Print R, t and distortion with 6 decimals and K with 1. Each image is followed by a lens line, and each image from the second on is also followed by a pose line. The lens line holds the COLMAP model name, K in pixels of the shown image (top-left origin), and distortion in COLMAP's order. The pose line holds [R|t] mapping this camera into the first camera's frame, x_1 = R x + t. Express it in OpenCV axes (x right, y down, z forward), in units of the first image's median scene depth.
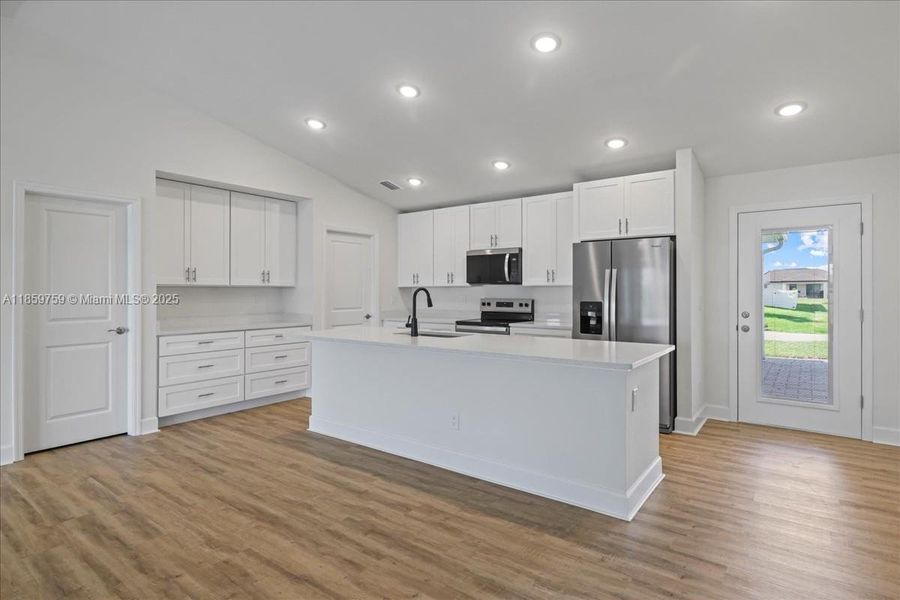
lens RADIAL K [[467.7, 0, 441.7], [0, 467.7, 298.8], [0, 0, 1]] dist [-0.003383, -0.001473]
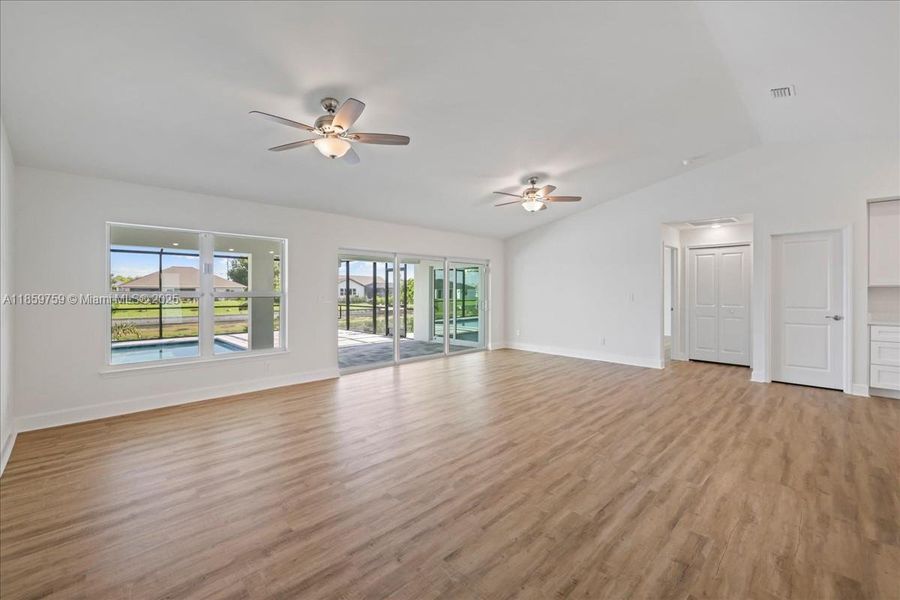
lens RADIAL K [[374.4, 0, 457.5], [0, 374.4, 286.9], [0, 0, 1]] dist [0.004229, -0.000562]
pose [[-0.129609, -0.005695, -0.991549, 0.588376], [-0.016141, 0.999863, -0.003632, -0.004303], [0.991434, 0.015534, -0.129683, -0.016506]]
